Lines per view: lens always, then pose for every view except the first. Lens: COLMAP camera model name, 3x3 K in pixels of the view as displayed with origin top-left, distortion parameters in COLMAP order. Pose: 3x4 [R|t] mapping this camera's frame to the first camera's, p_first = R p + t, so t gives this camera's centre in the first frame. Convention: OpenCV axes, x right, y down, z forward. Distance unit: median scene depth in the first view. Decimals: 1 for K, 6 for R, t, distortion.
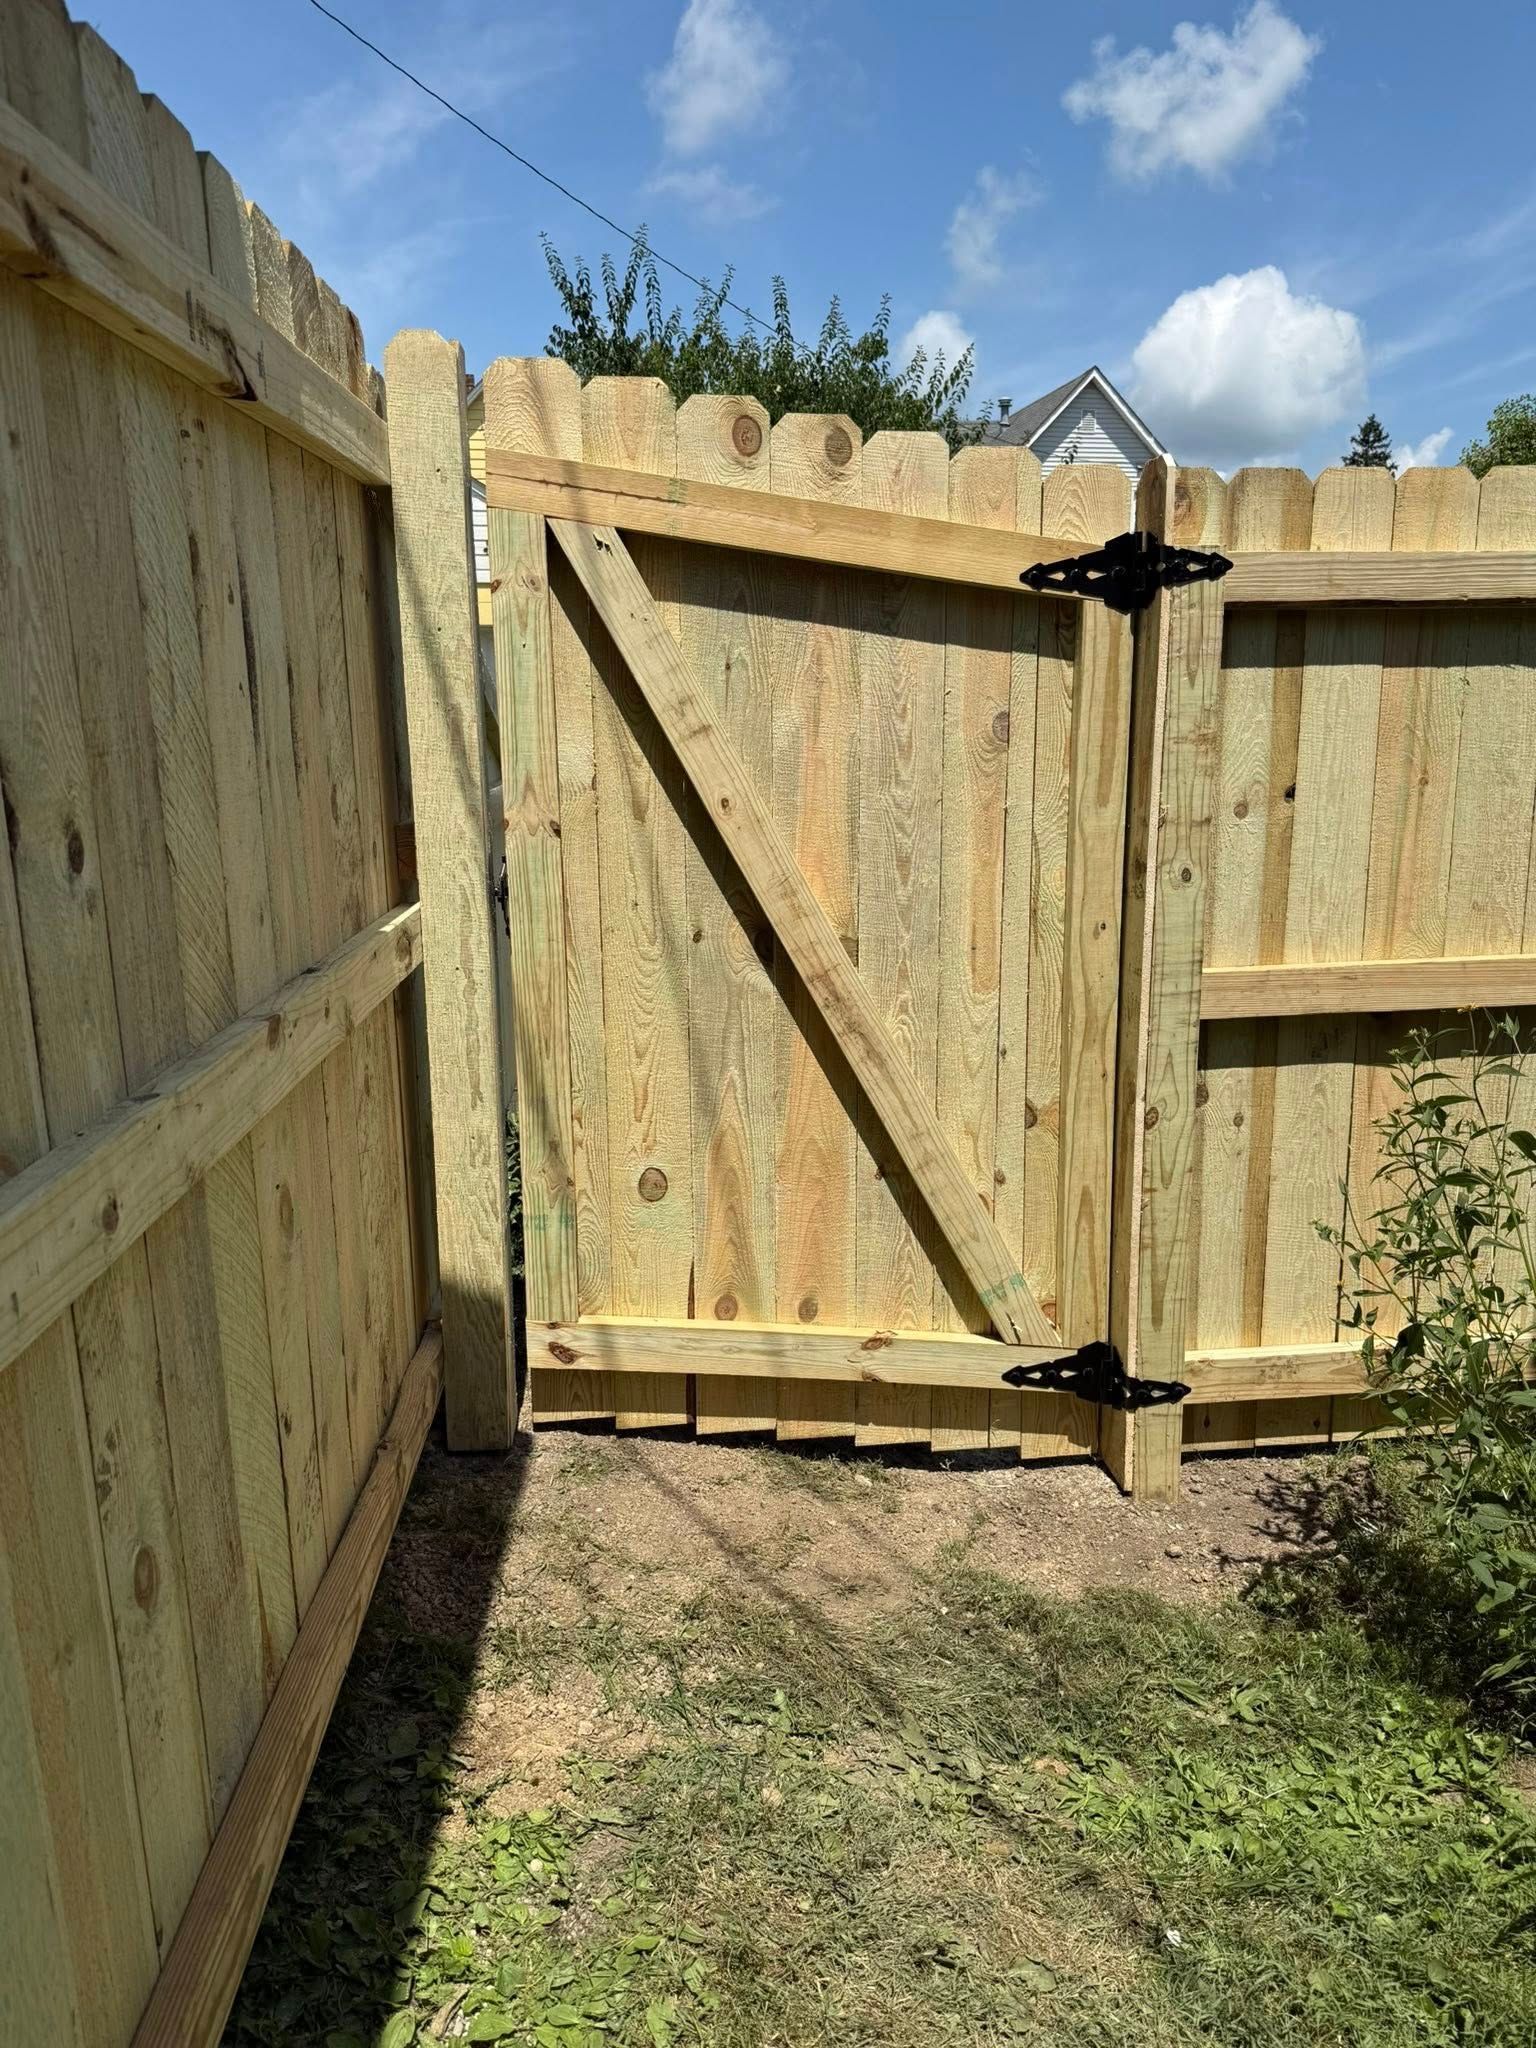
lens RADIAL K [[1472.8, 0, 765.2], [0, 1472.8, 1041.6], [0, 0, 1]] dist [0.060716, -0.083388]
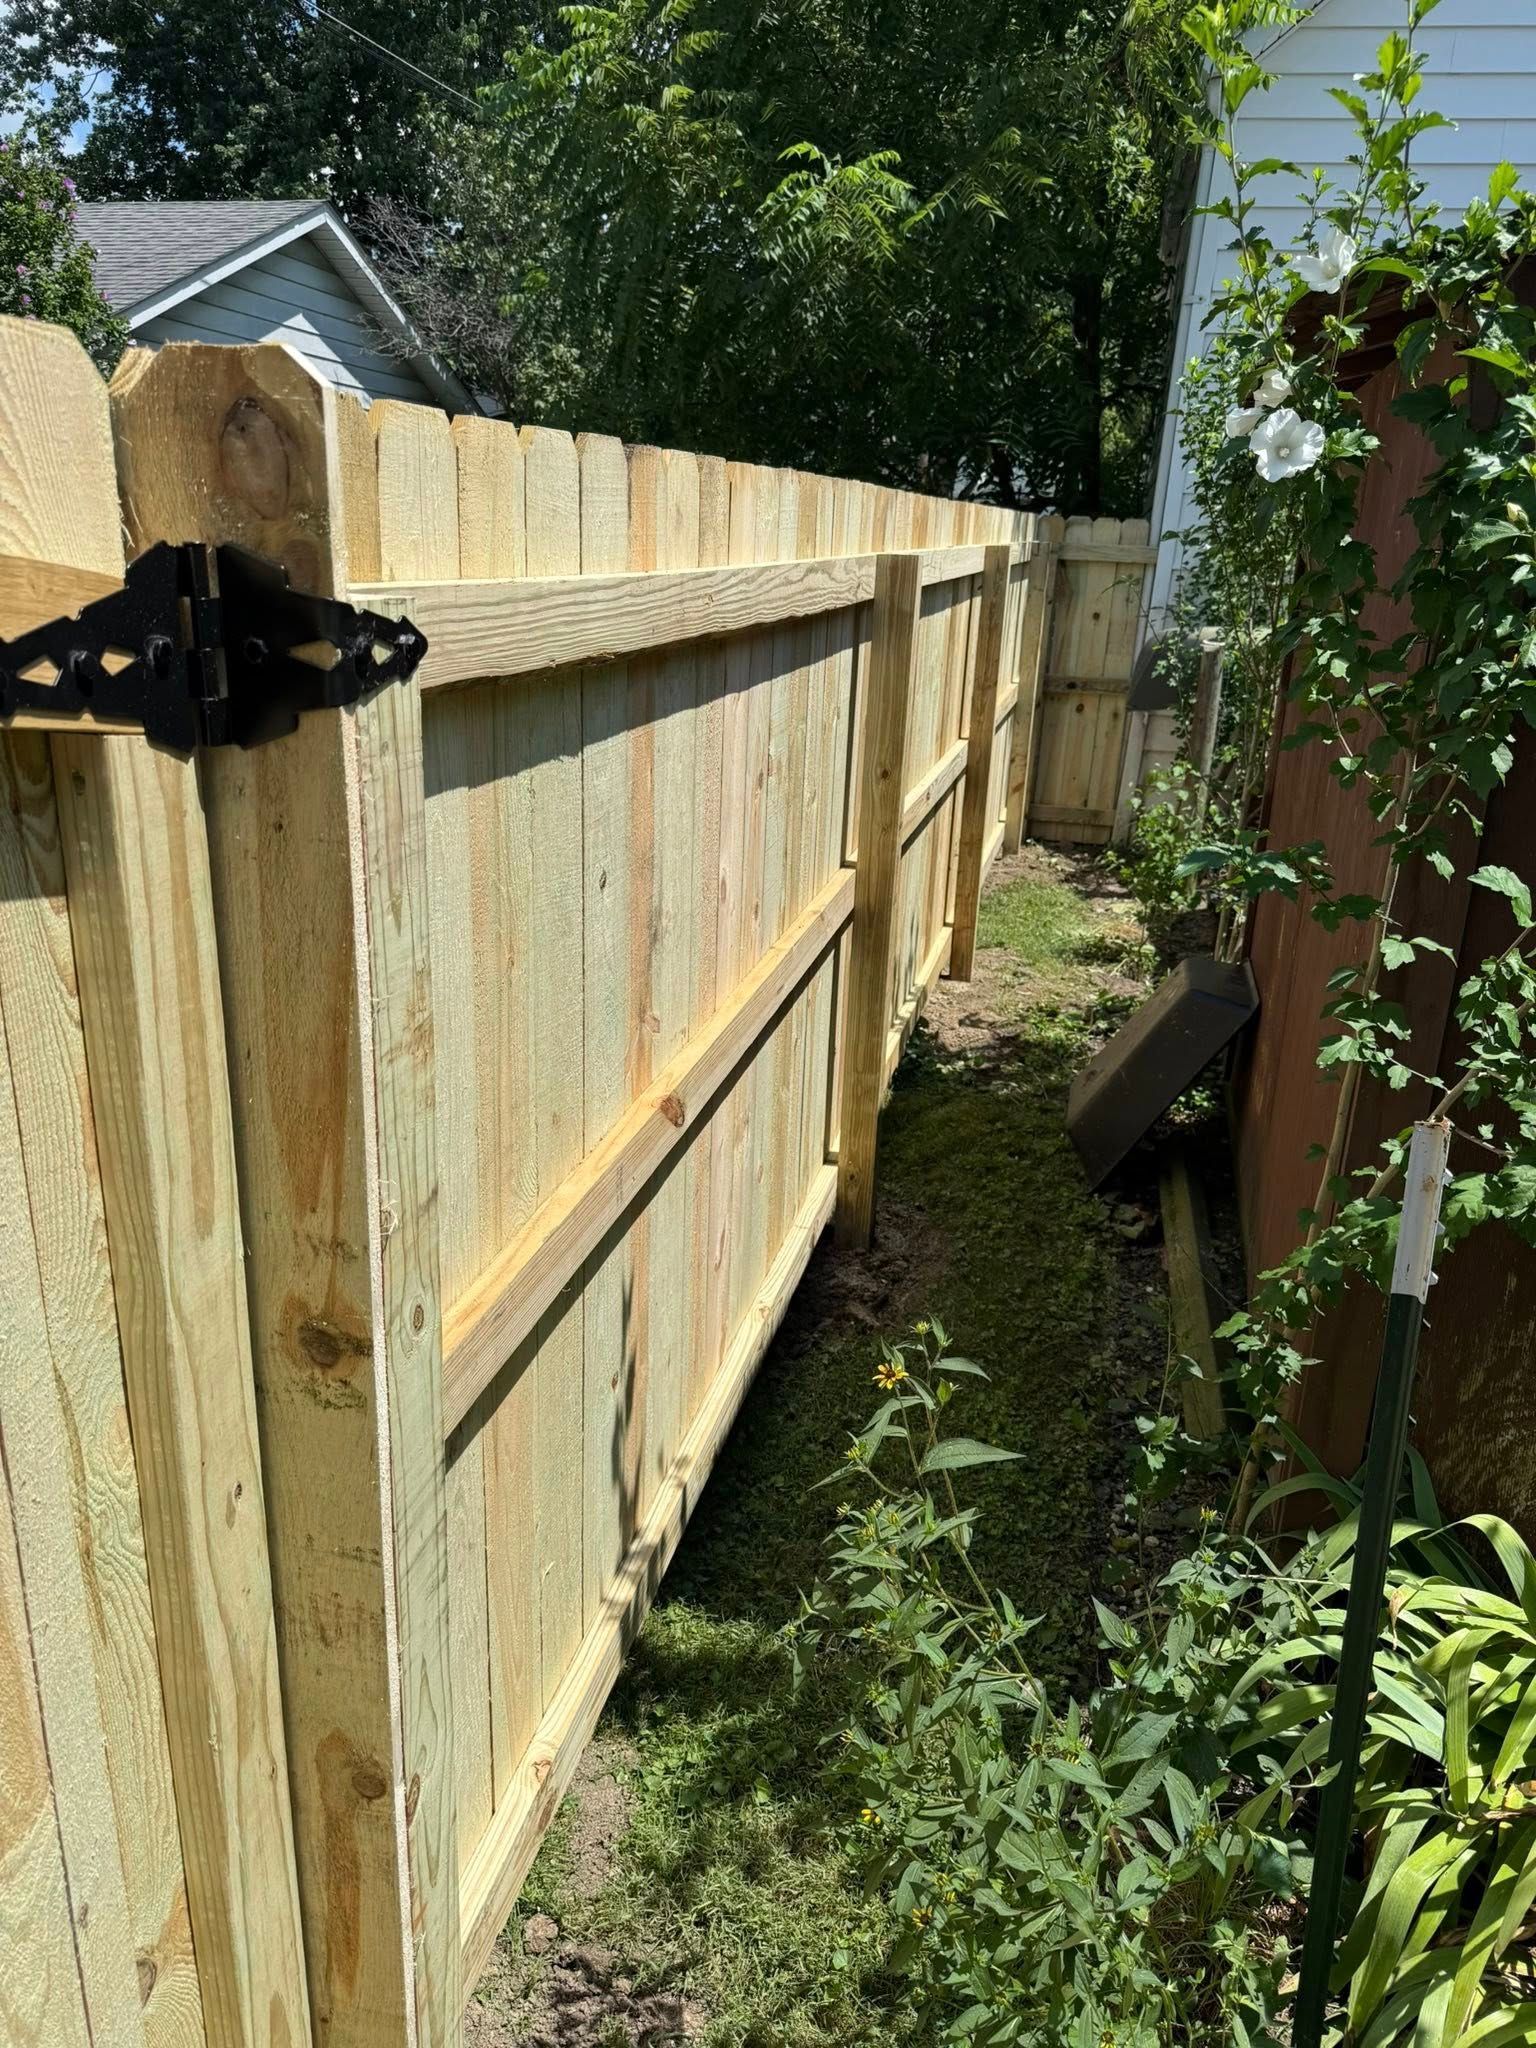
lens RADIAL K [[1472.8, 0, 765.2], [0, 1472.8, 1041.6], [0, 0, 1]] dist [0.060716, -0.083388]
pose [[0.357268, -0.281036, 0.890718, -0.056865], [0.158691, 0.958056, 0.238632, -0.287179], [-0.920422, 0.056093, 0.386881, 0.728259]]
